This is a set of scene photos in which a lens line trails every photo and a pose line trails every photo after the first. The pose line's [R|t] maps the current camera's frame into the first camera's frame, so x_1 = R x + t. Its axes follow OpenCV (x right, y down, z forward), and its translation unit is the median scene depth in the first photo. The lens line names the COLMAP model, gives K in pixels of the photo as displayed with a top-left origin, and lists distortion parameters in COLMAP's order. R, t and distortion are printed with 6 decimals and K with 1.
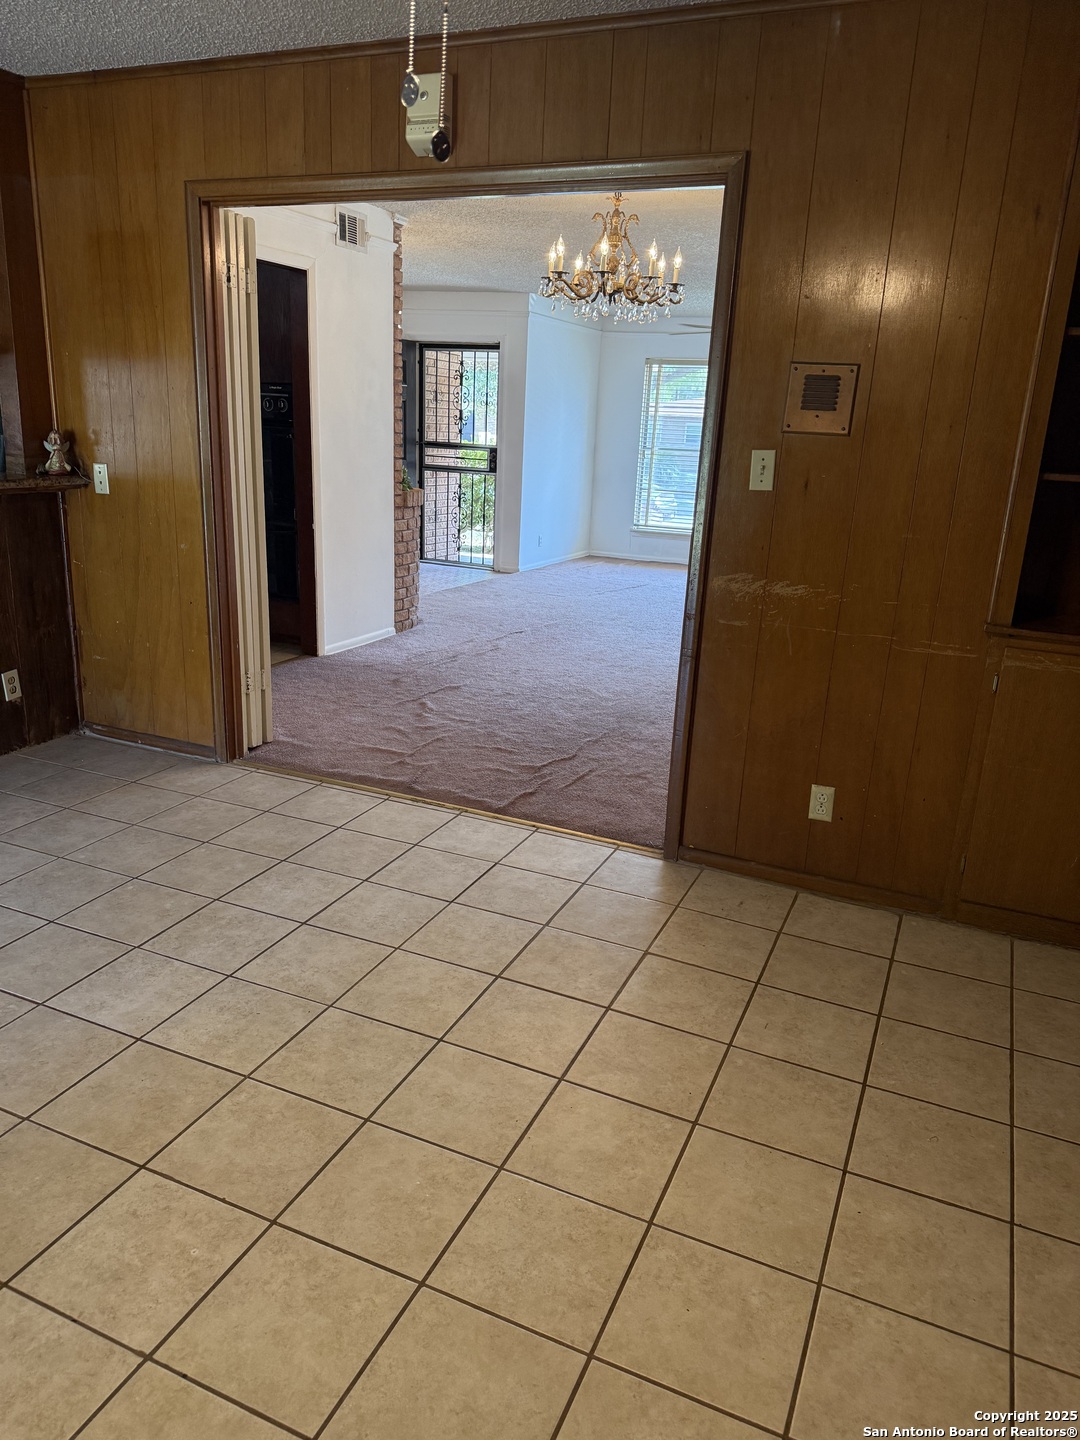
lens RADIAL K [[1013.2, 0, 539.7], [0, 1013.2, 723.4], [0, 0, 1]] dist [0.147933, -0.275337]
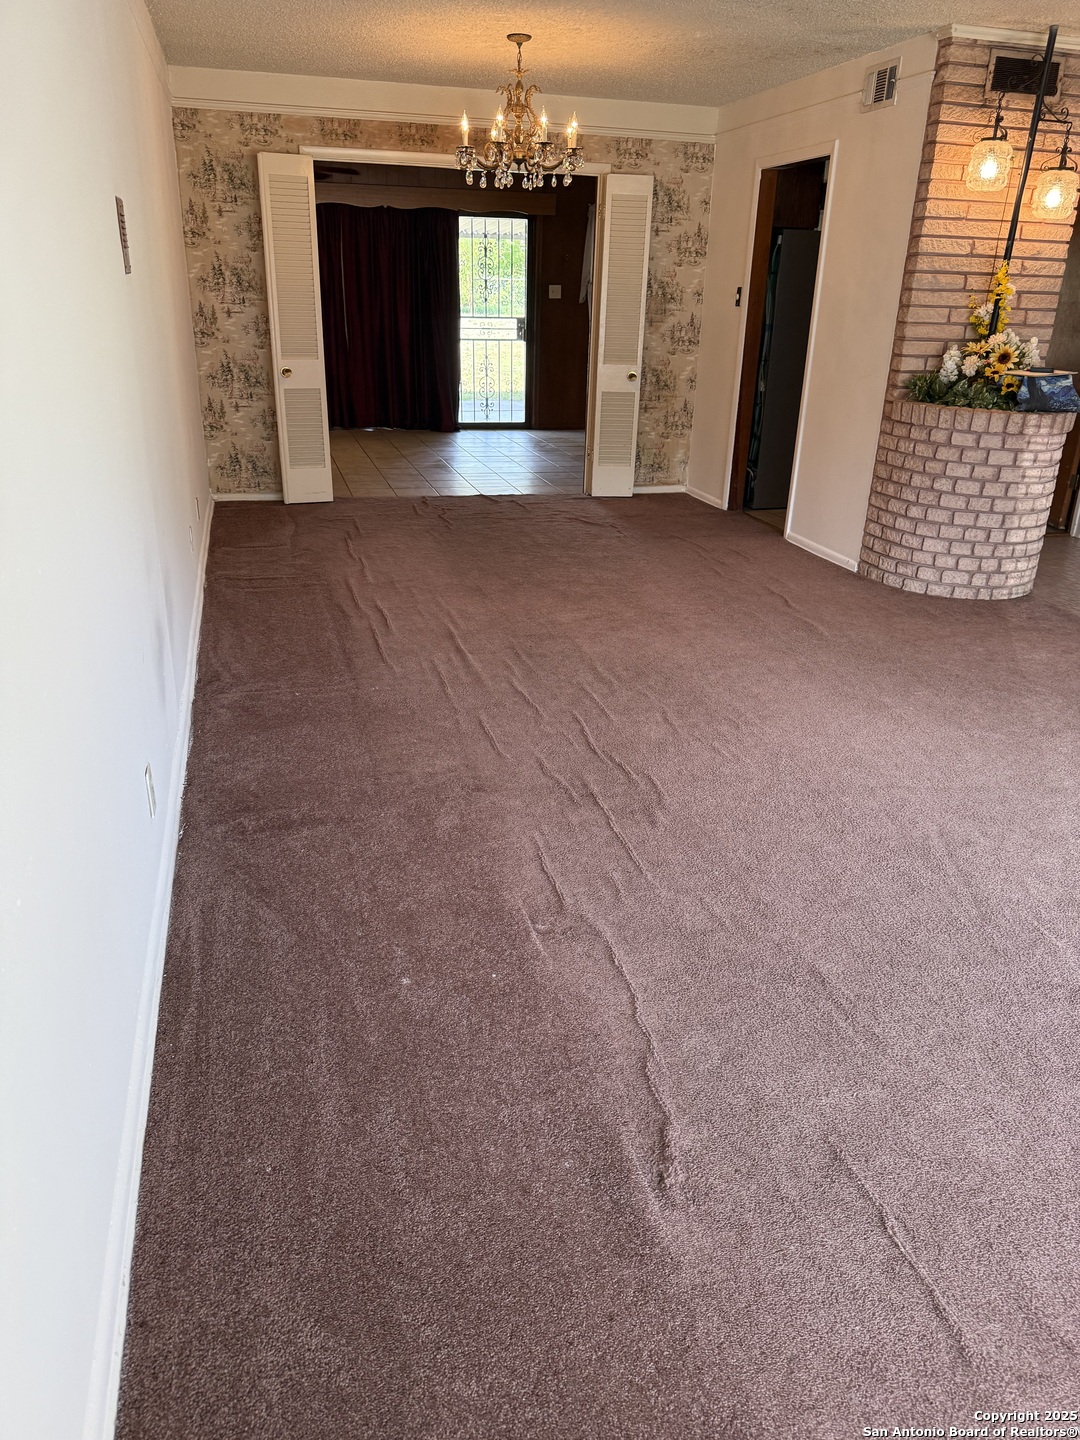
lens RADIAL K [[1013.2, 0, 539.7], [0, 1013.2, 723.4], [0, 0, 1]] dist [0.147933, -0.275337]
pose [[-0.774055, 0.188725, -0.604335, 0.732710], [-0.240233, 0.795601, 0.556154, -0.492960], [0.585770, 0.575675, -0.570501, 1.754040]]
